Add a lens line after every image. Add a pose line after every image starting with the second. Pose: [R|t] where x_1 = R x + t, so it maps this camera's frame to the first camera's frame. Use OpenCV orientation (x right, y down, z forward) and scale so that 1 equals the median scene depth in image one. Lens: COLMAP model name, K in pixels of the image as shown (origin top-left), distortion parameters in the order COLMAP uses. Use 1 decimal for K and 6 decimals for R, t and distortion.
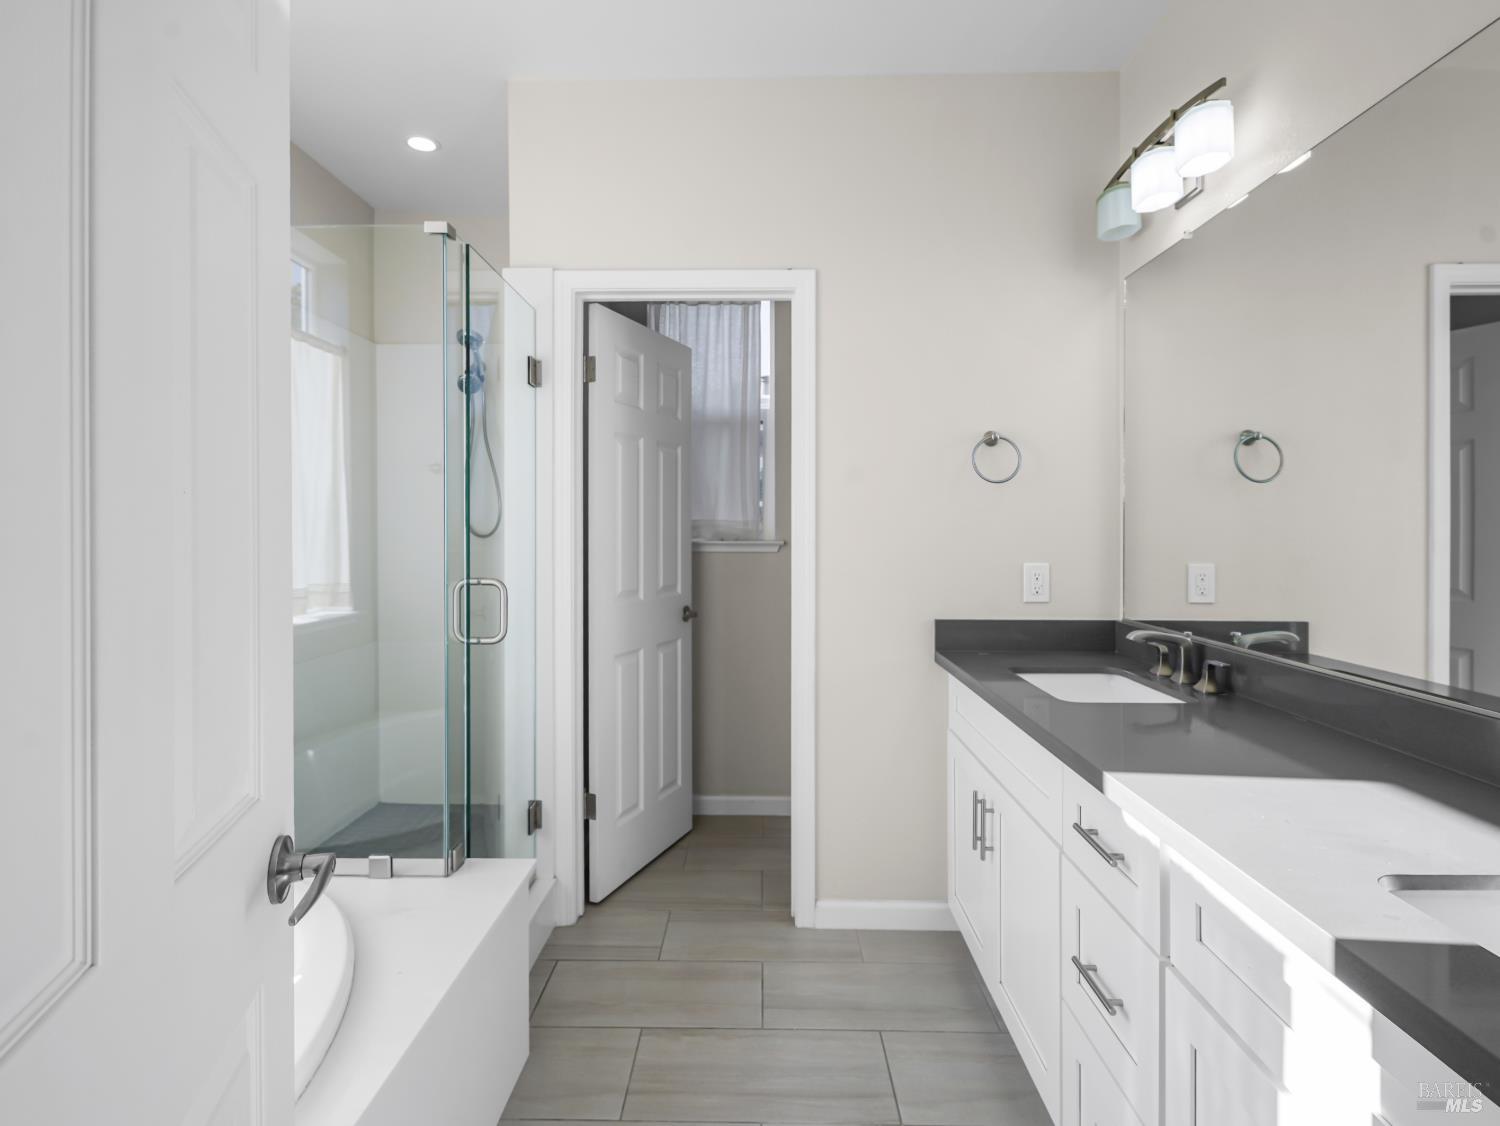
lens RADIAL K [[765.8, 0, 747.5], [0, 765.8, 537.3], [0, 0, 1]] dist [0.001023, 0.000920]
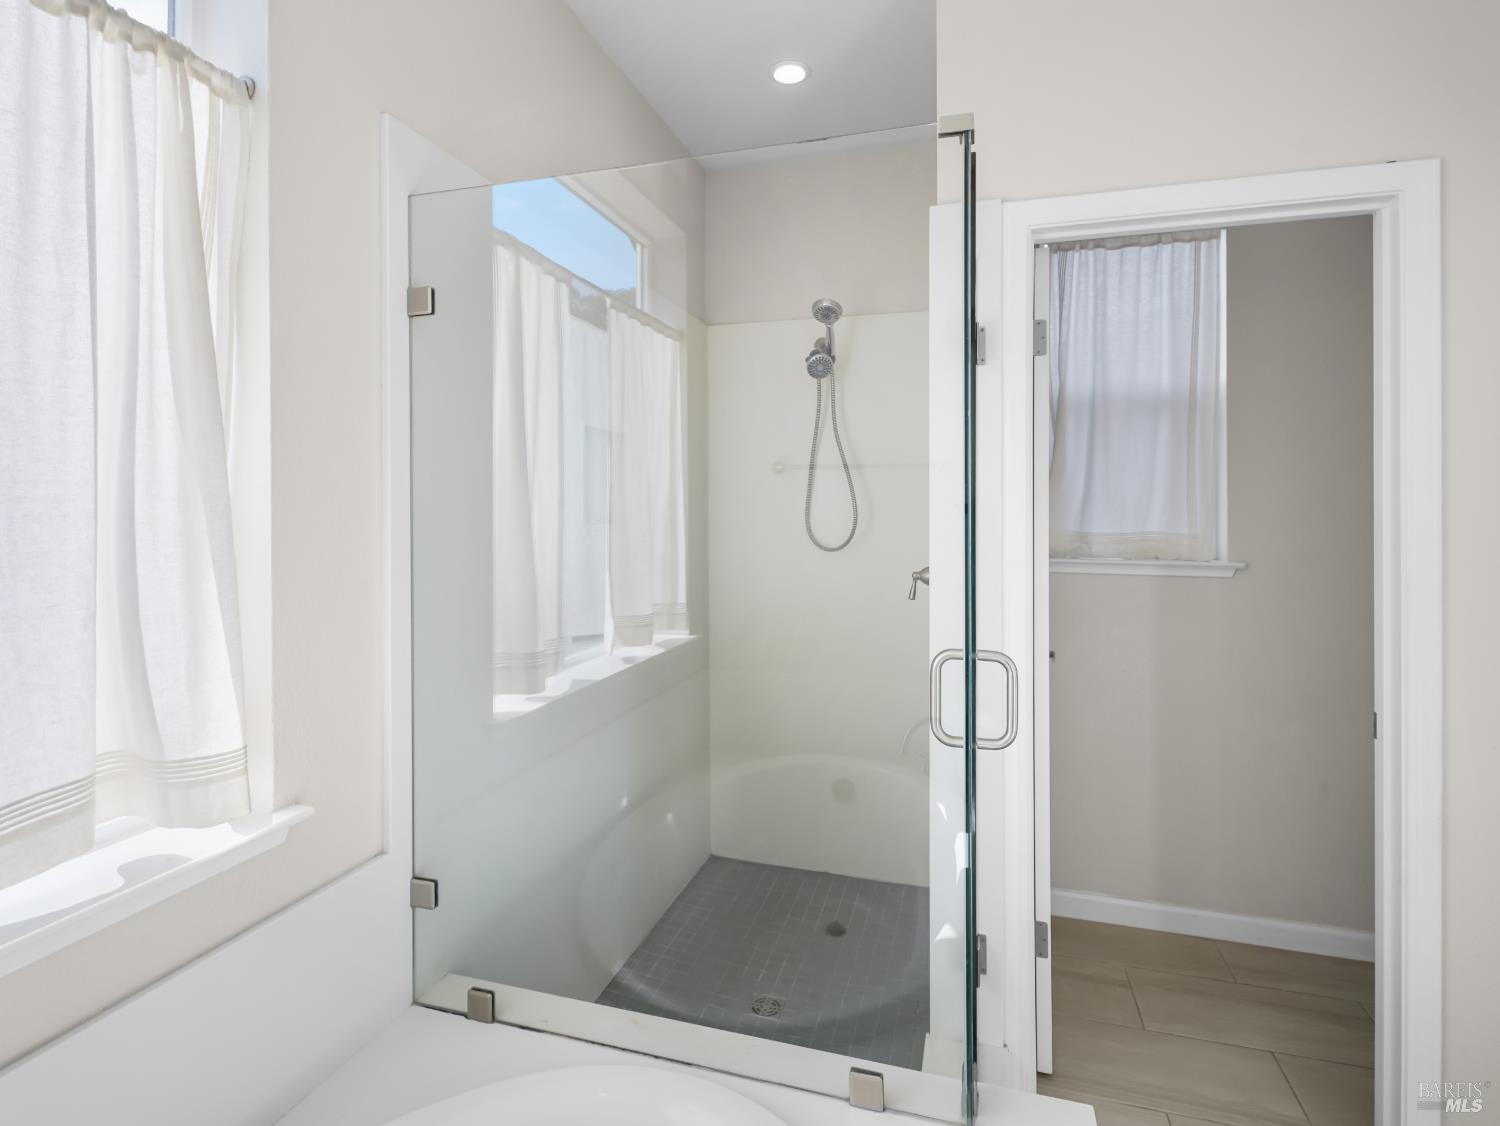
lens RADIAL K [[774.0, 0, 744.8], [0, 774.0, 524.6], [0, 0, 1]] dist [0.001225, -0.000141]
pose [[0.962331, 0.010281, -0.271685, -0.218326], [-0.008112, 0.999926, 0.009105, -0.037448], [0.271758, -0.006558, 0.962343, 0.174983]]
